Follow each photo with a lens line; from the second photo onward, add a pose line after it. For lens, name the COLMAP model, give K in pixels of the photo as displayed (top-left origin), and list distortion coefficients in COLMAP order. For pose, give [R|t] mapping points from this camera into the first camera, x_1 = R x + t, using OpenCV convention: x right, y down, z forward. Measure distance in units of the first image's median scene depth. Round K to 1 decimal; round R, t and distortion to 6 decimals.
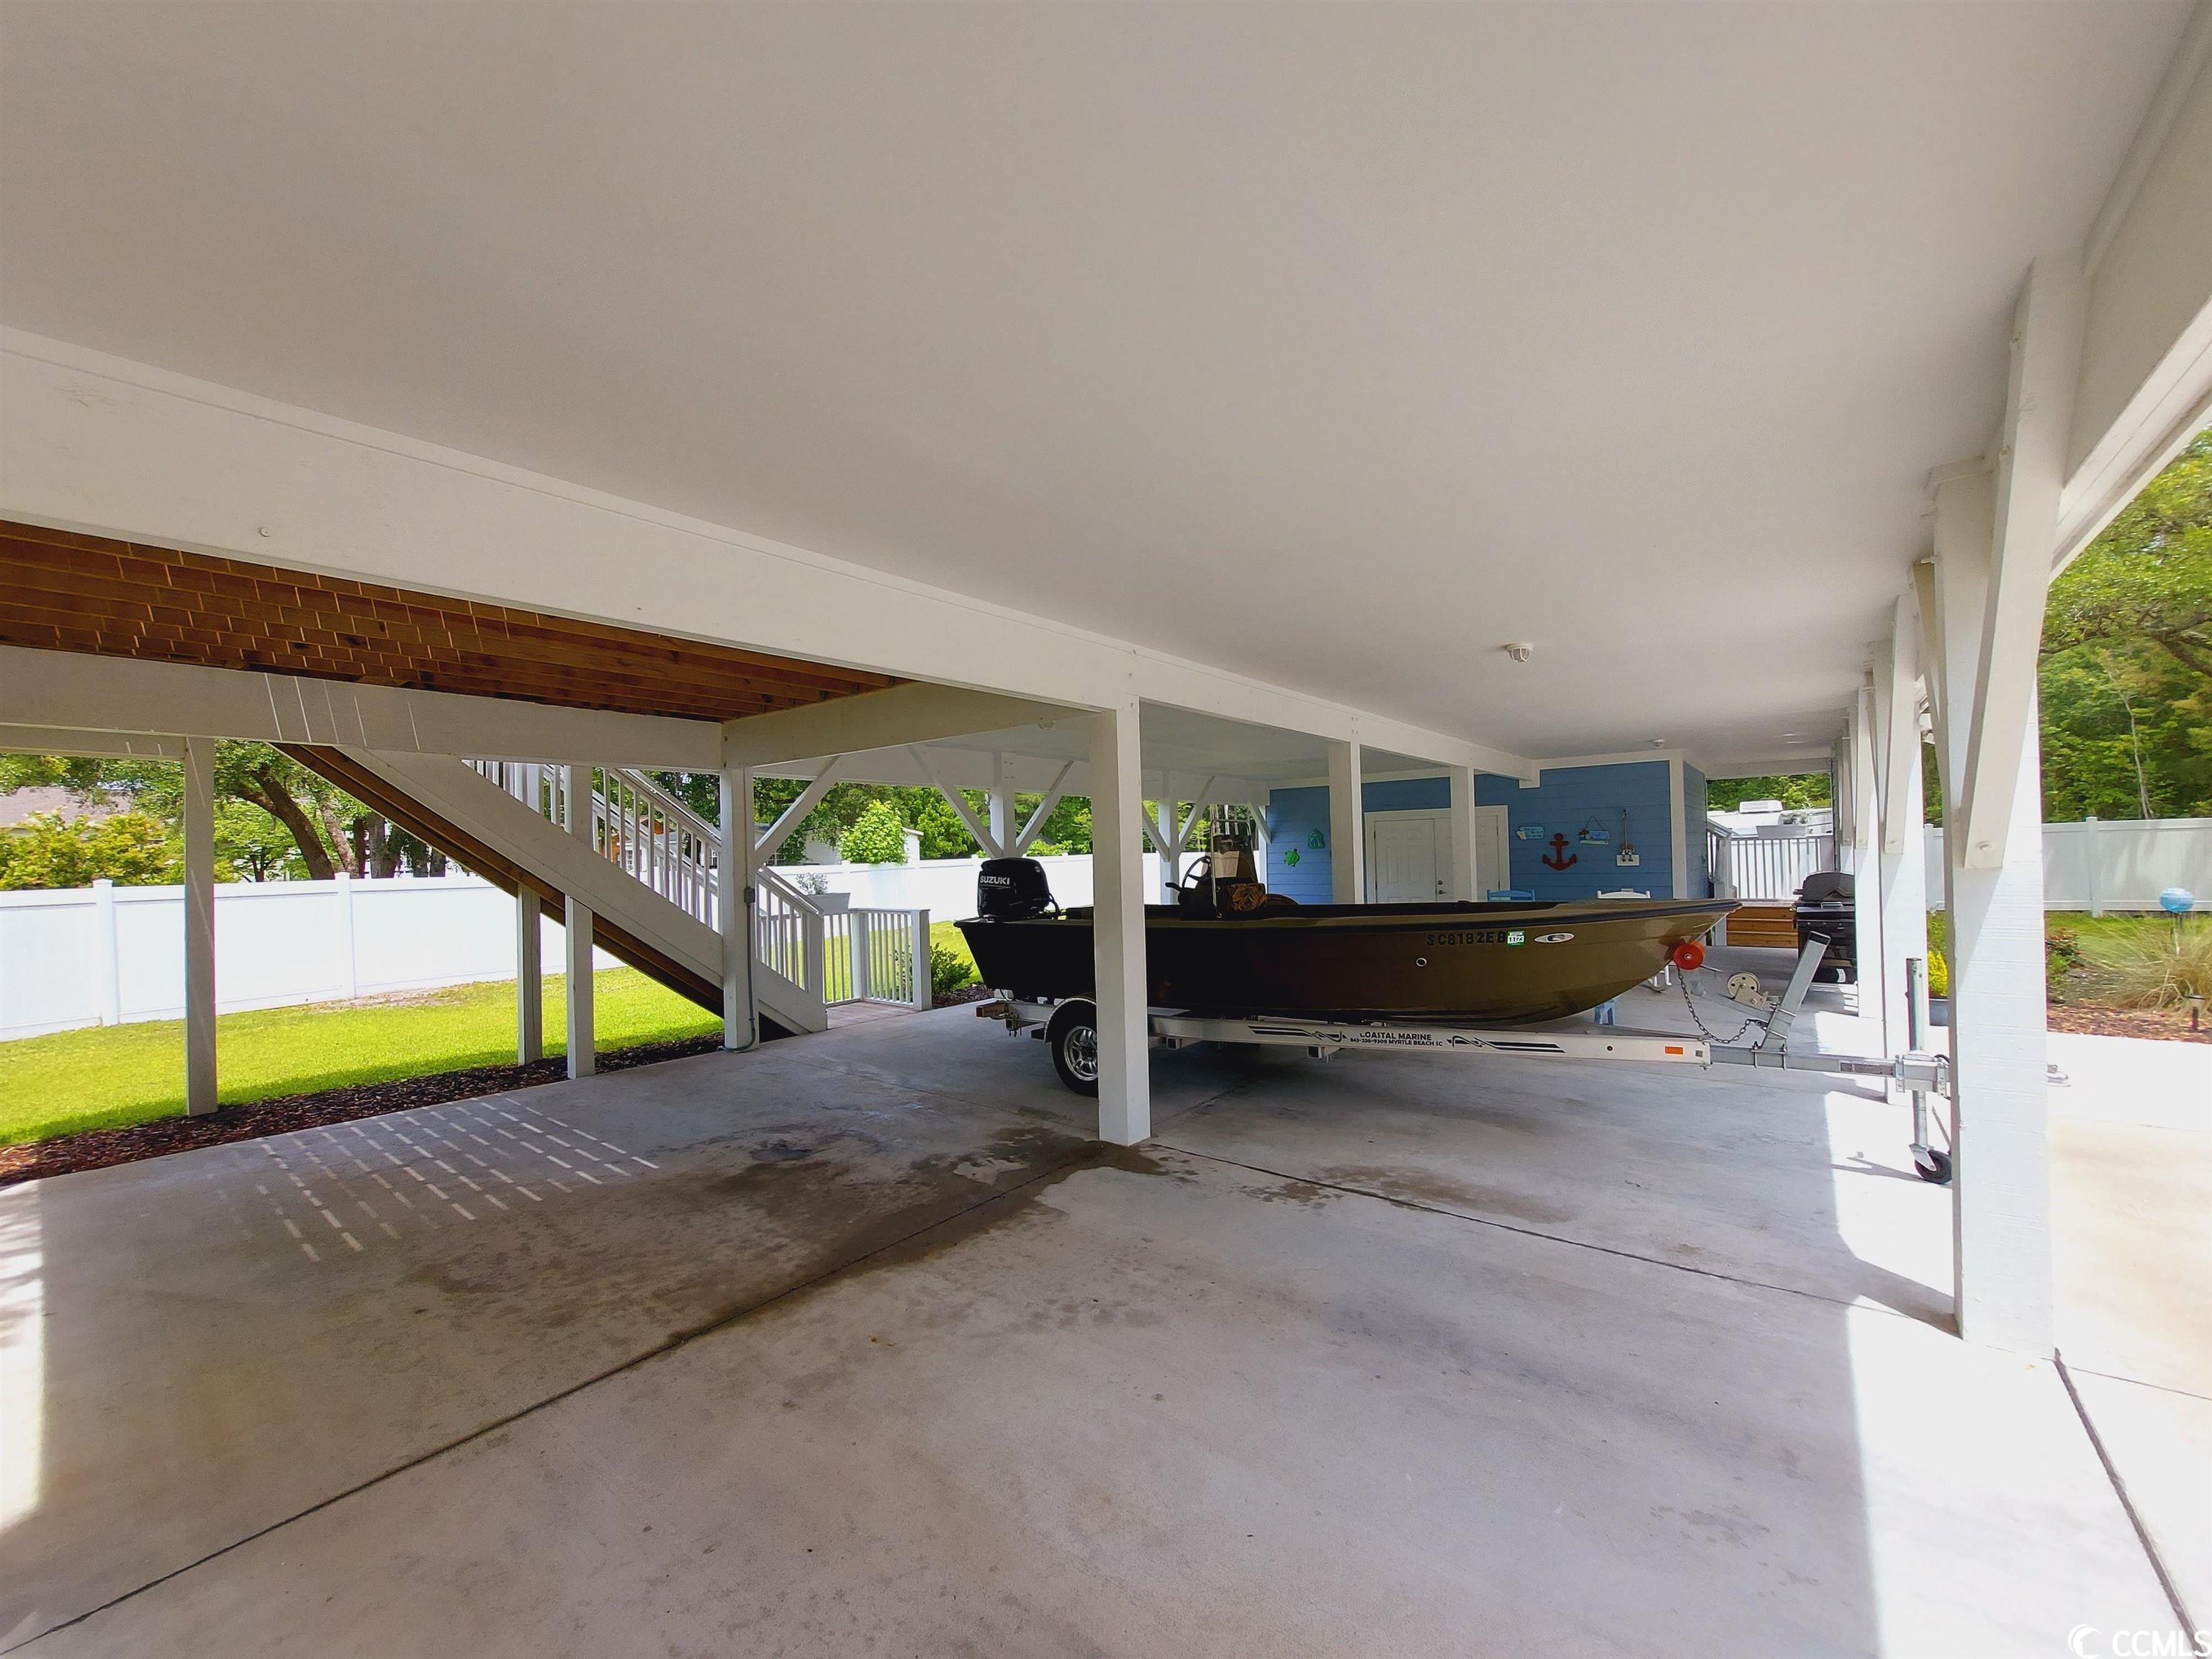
lens RADIAL K [[879.8, 0, 1094.0], [0, 879.8, 840.7], [0, 0, 1]] dist [-0.013681, -0.002116]
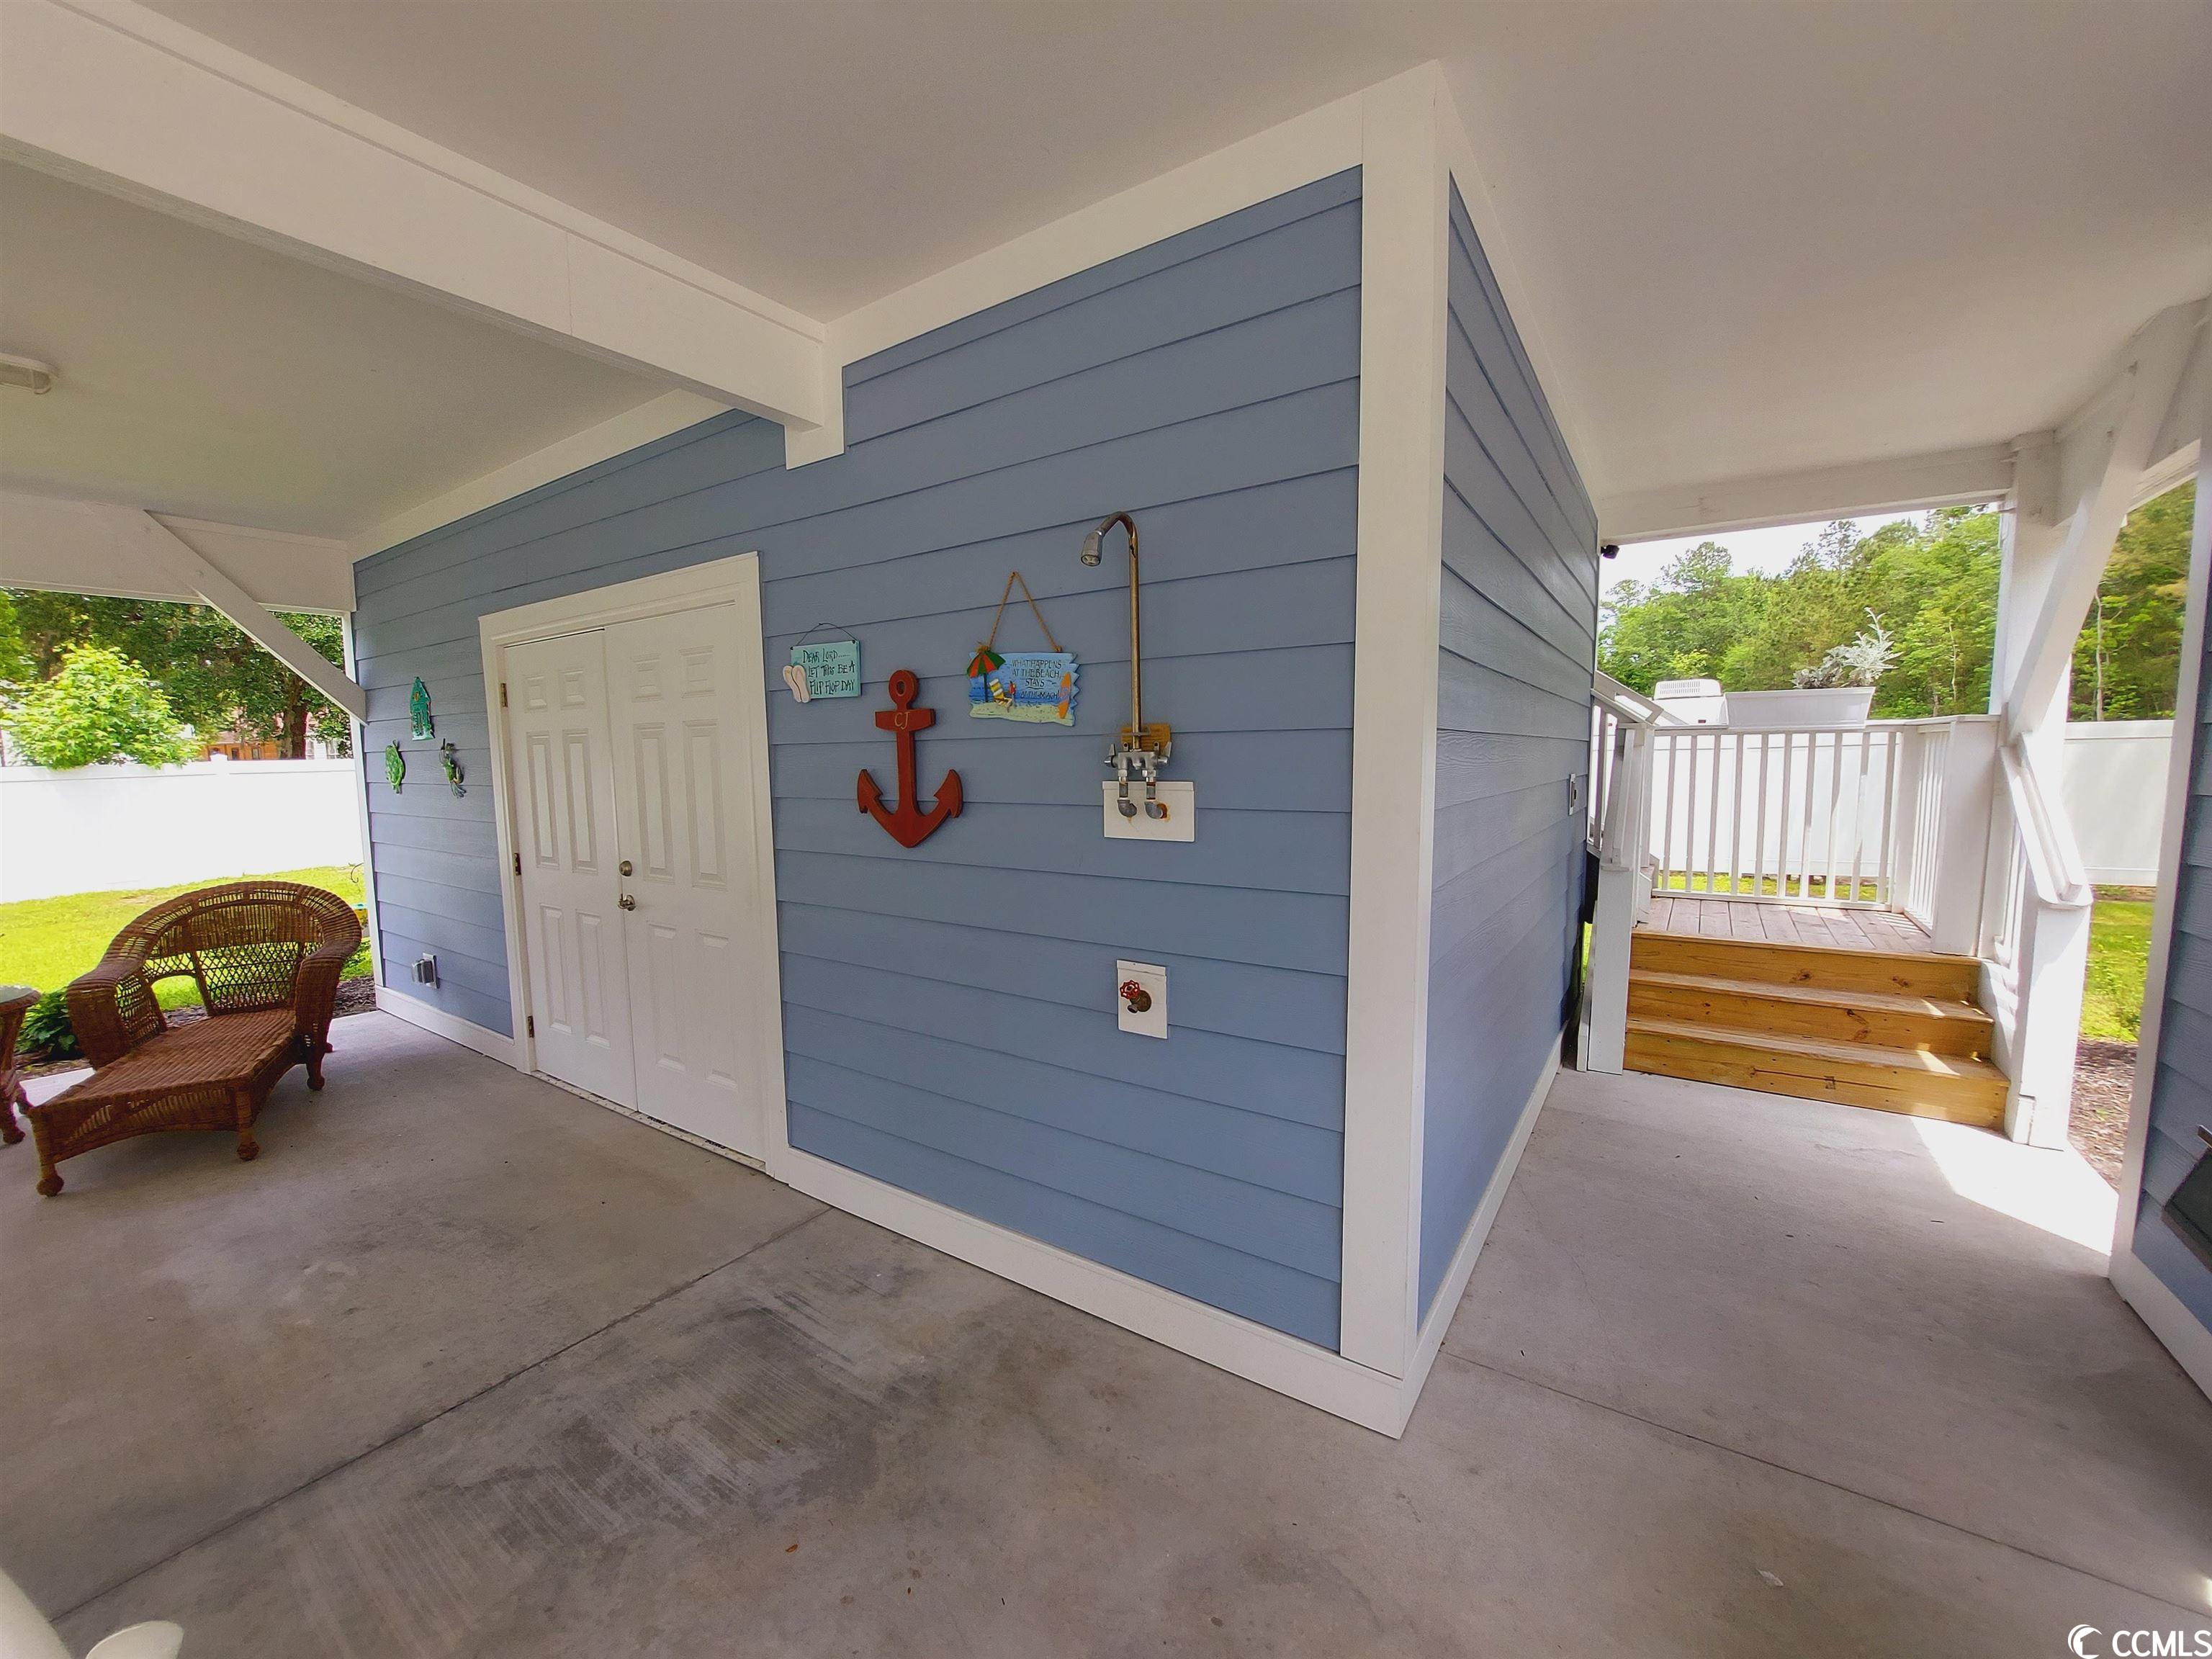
lens RADIAL K [[885.0, 0, 1097.3], [0, 885.0, 852.4], [0, 0, 1]] dist [-0.025888, 0.002430]
pose [[0.996042, 0.002891, 0.088839, 0.493172], [-0.013964, 0.992151, 0.124266, 0.006961], [-0.087783, -0.125014, 0.988264, 0.692446]]
